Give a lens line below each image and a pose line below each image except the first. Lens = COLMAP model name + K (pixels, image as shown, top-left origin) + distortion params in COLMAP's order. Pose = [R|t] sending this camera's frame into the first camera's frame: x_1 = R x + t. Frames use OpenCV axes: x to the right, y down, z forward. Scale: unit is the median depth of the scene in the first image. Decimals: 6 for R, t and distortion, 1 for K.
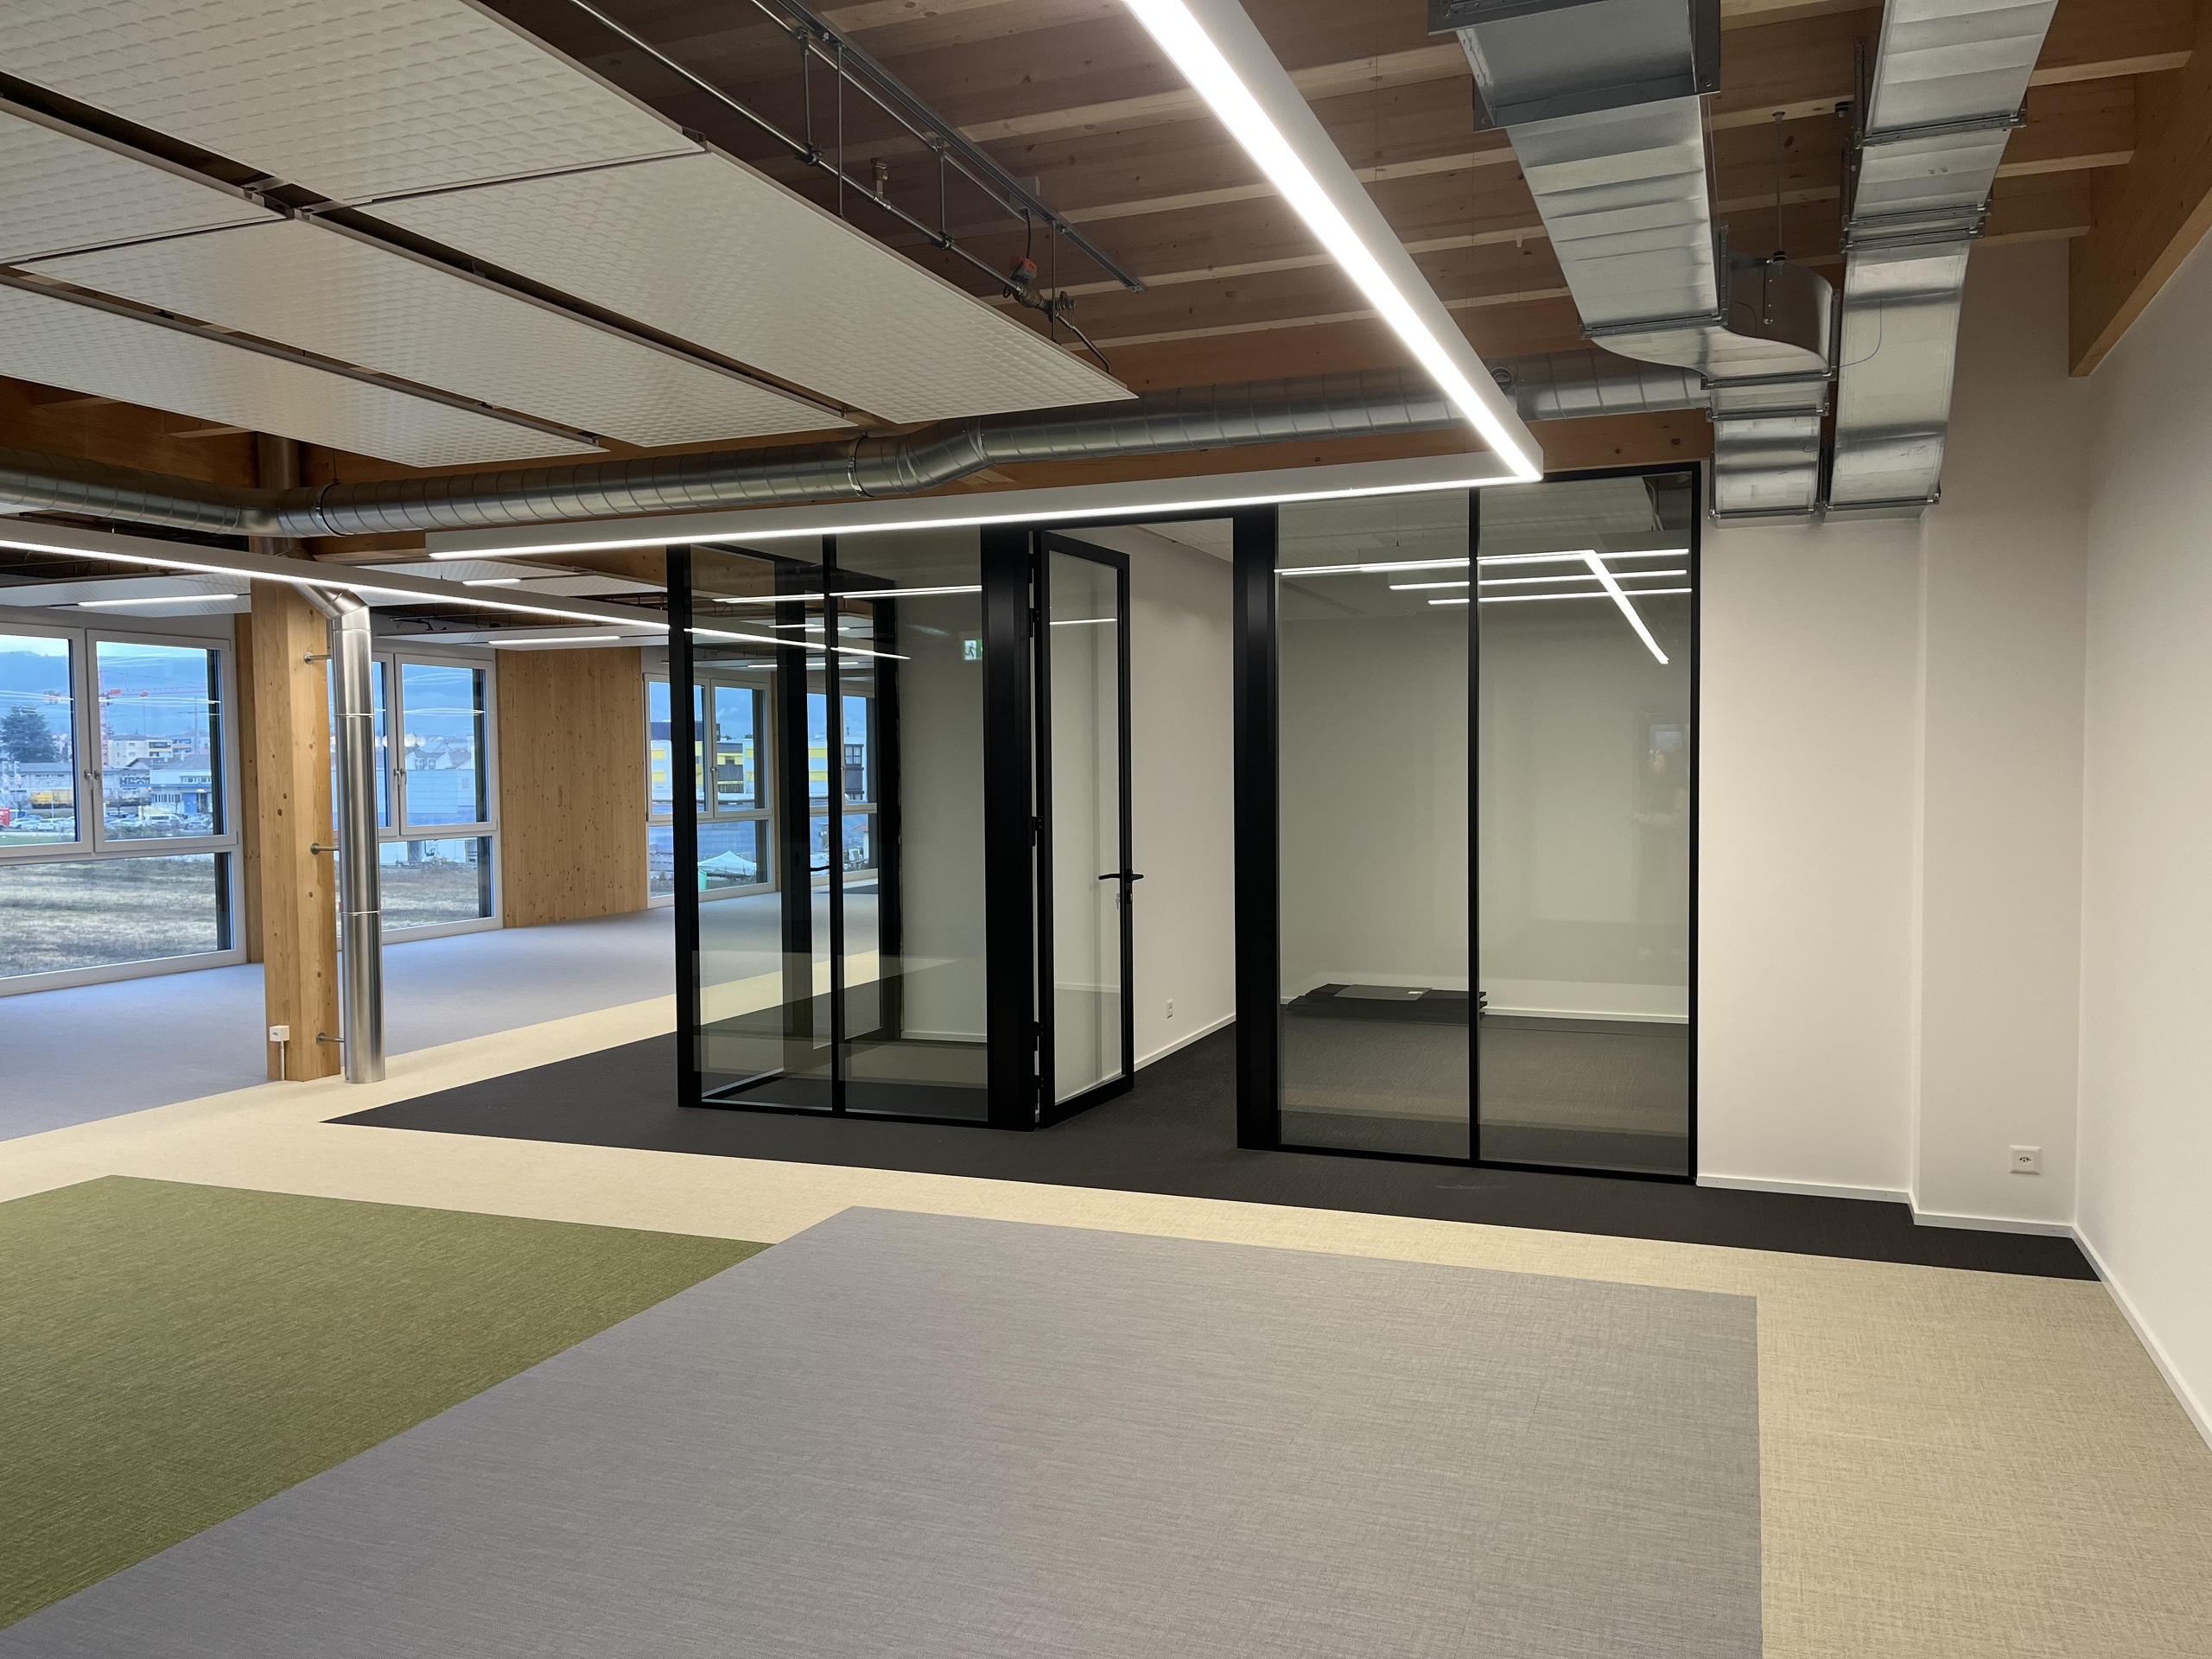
lens RADIAL K [[1661.3, 0, 1101.7], [0, 1661.3, 837.1], [0, 0, 1]] dist [0.080745, -0.108342]
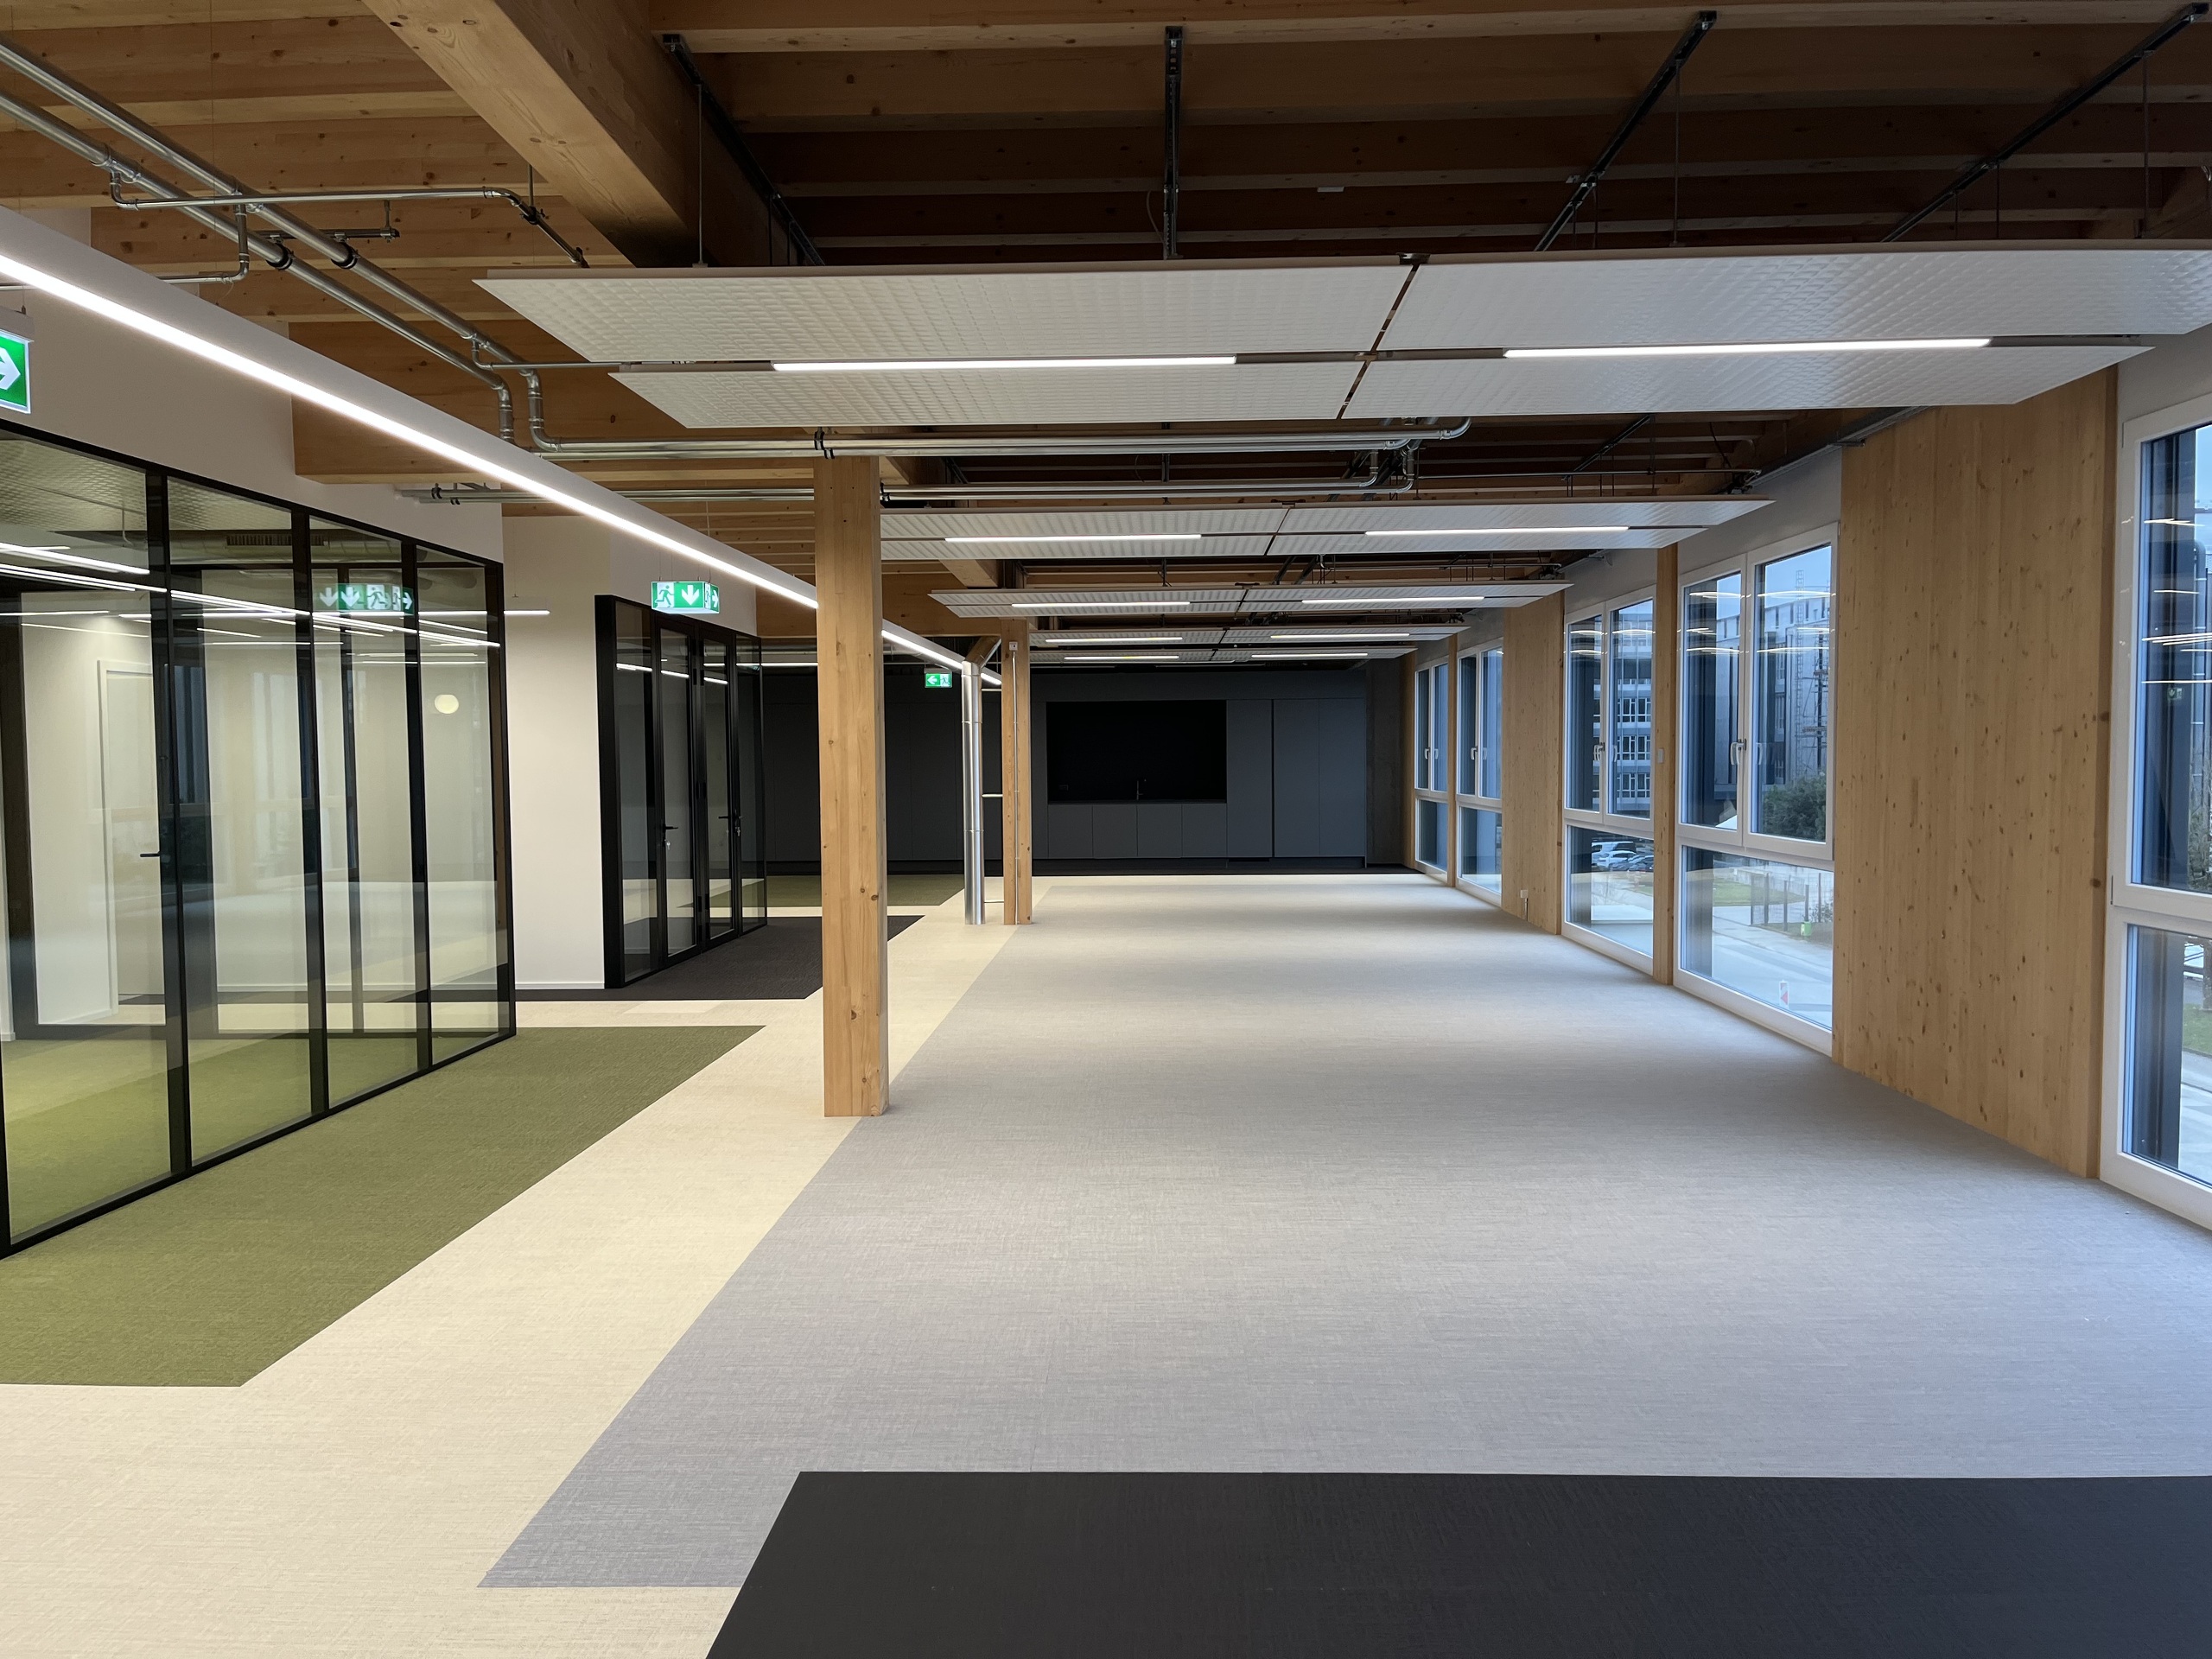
lens RADIAL K [[1661.3, 0, 1116.4], [0, 1661.3, 841.2], [0, 0, 1]] dist [0.080745, -0.108342]
pose [[-0.942721, 0.035806, -0.331656, 0.016816], [0.003996, 0.995363, 0.096105, -0.132874], [0.333559, 0.089275, -0.938493, 3.134801]]
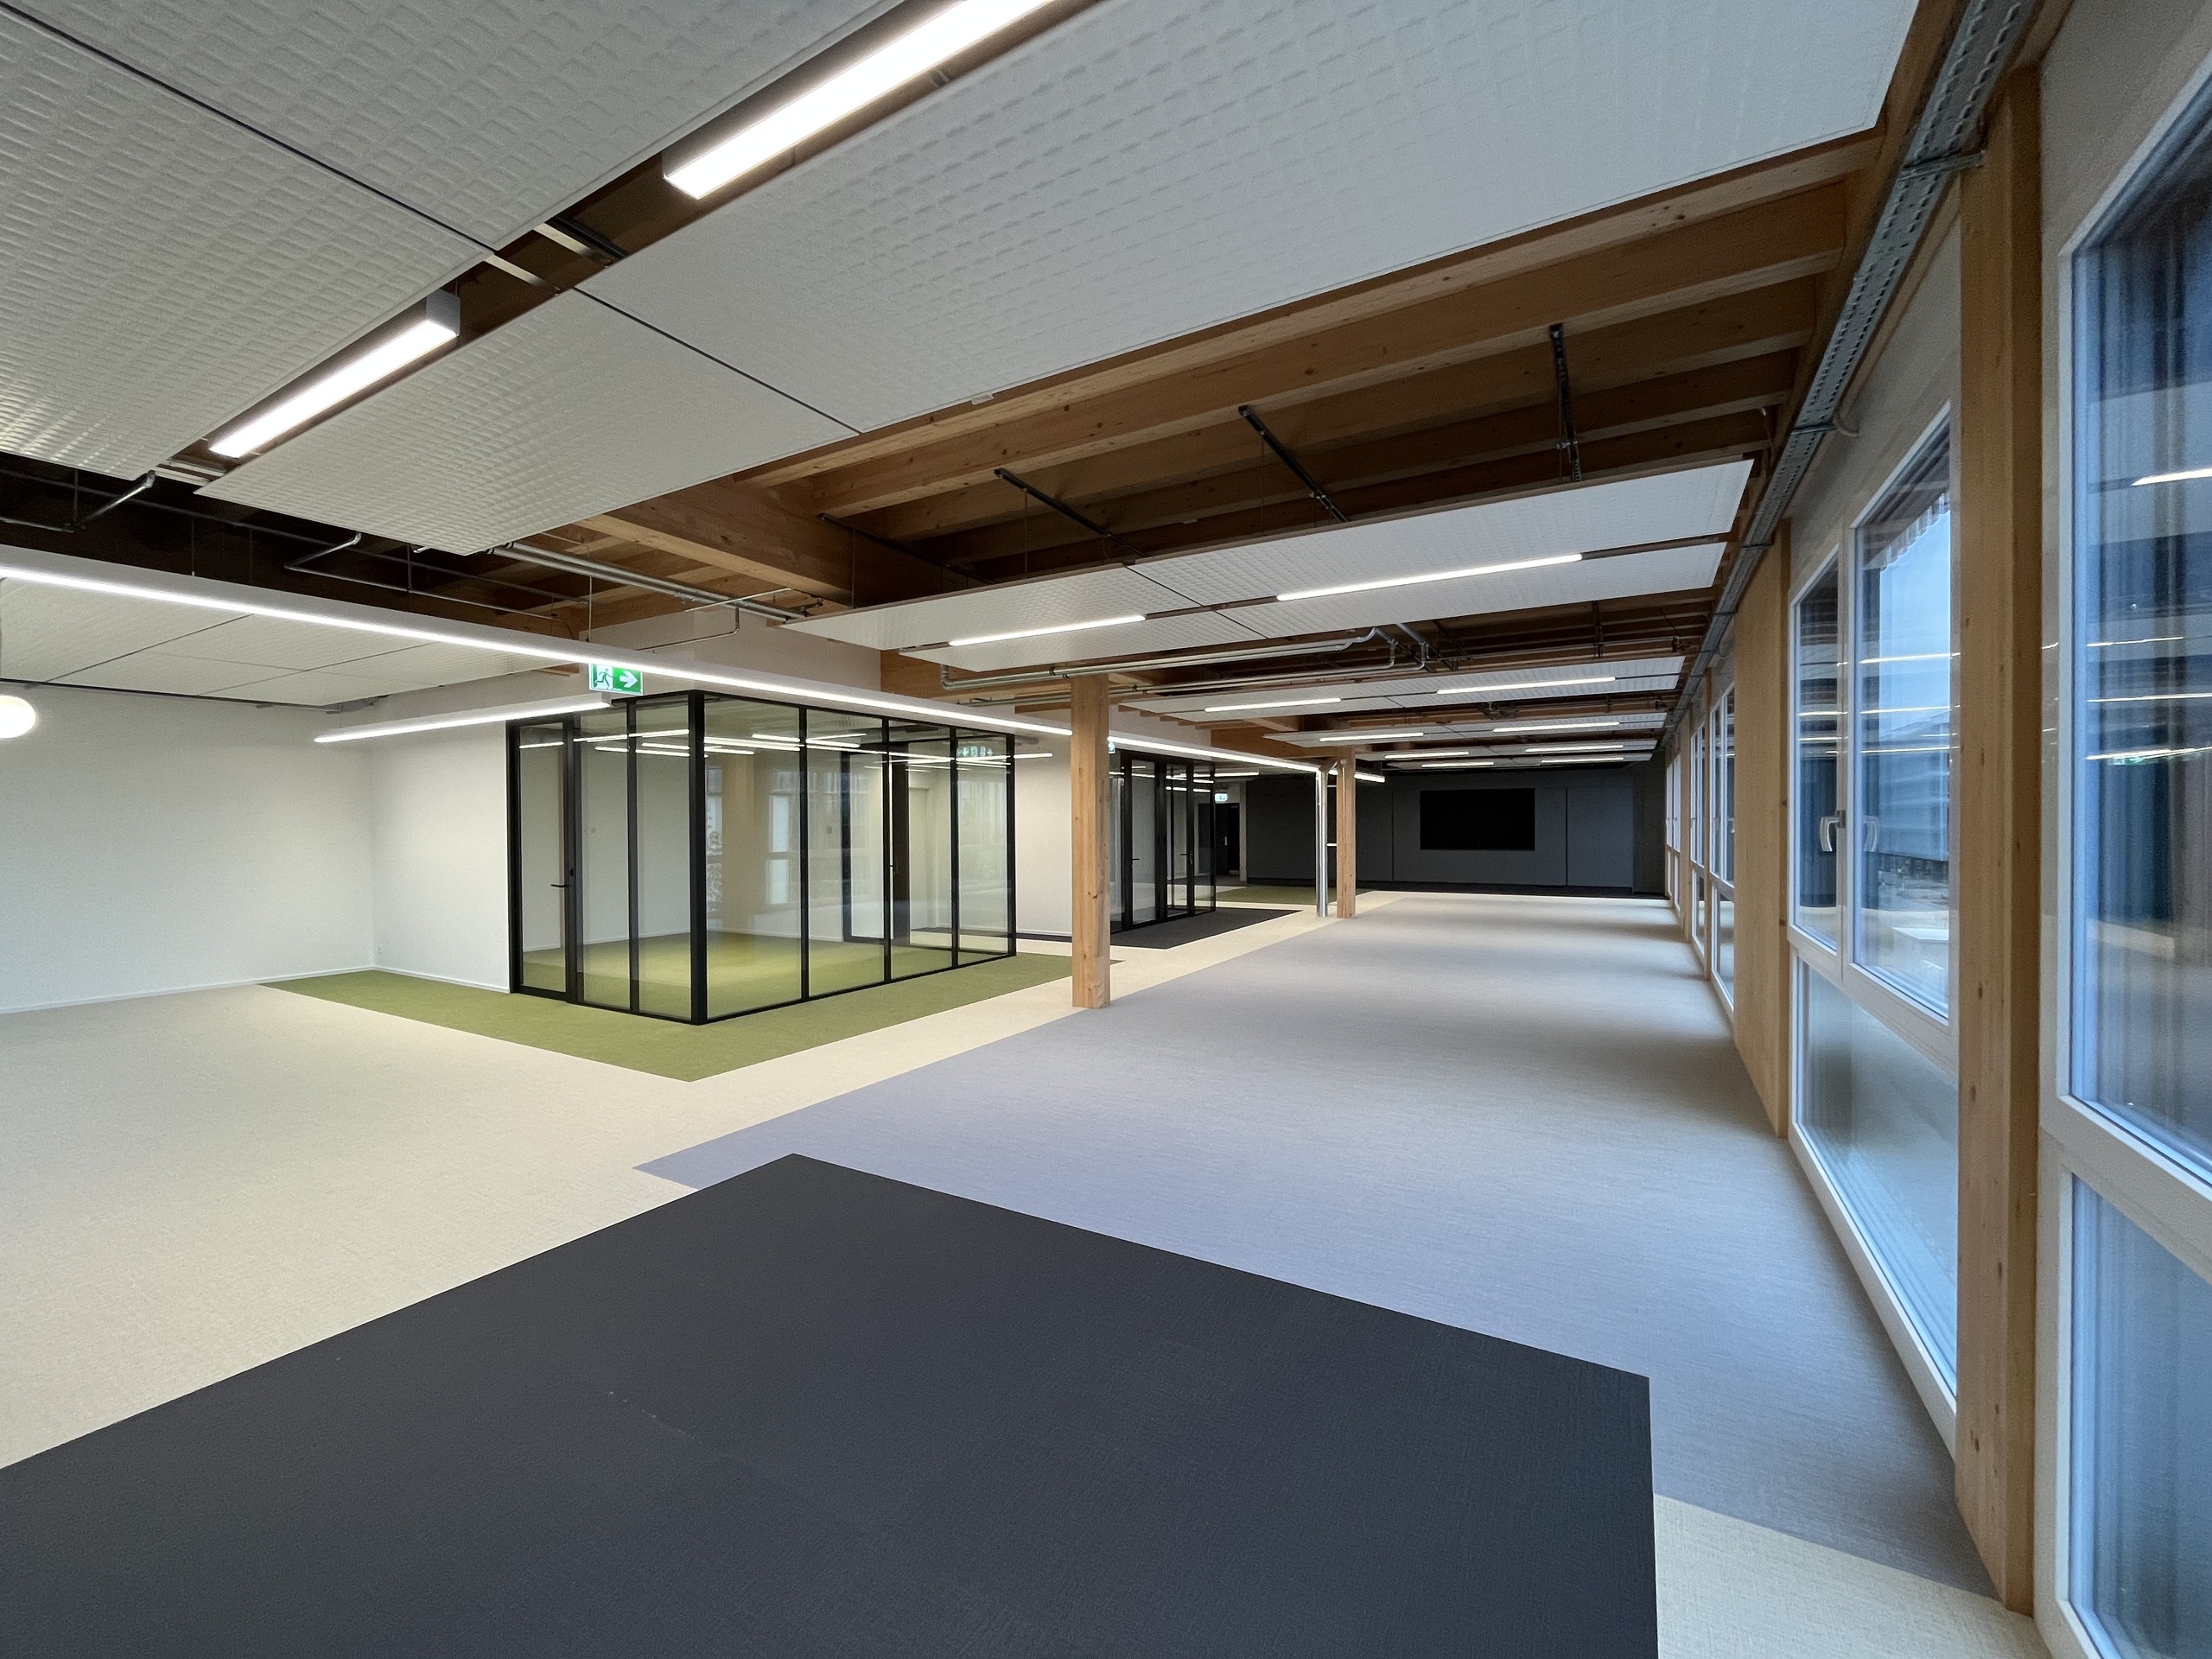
lens RADIAL K [[898.0, 0, 1103.2], [0, 898.0, 838.5], [0, 0, 1]] dist [-0.004510, -0.000231]
pose [[-0.986367, 0.013684, 0.163989, -0.348370], [0.023631, 0.997986, 0.058863, -0.134762], [-0.162853, 0.061936, -0.984704, 3.186658]]
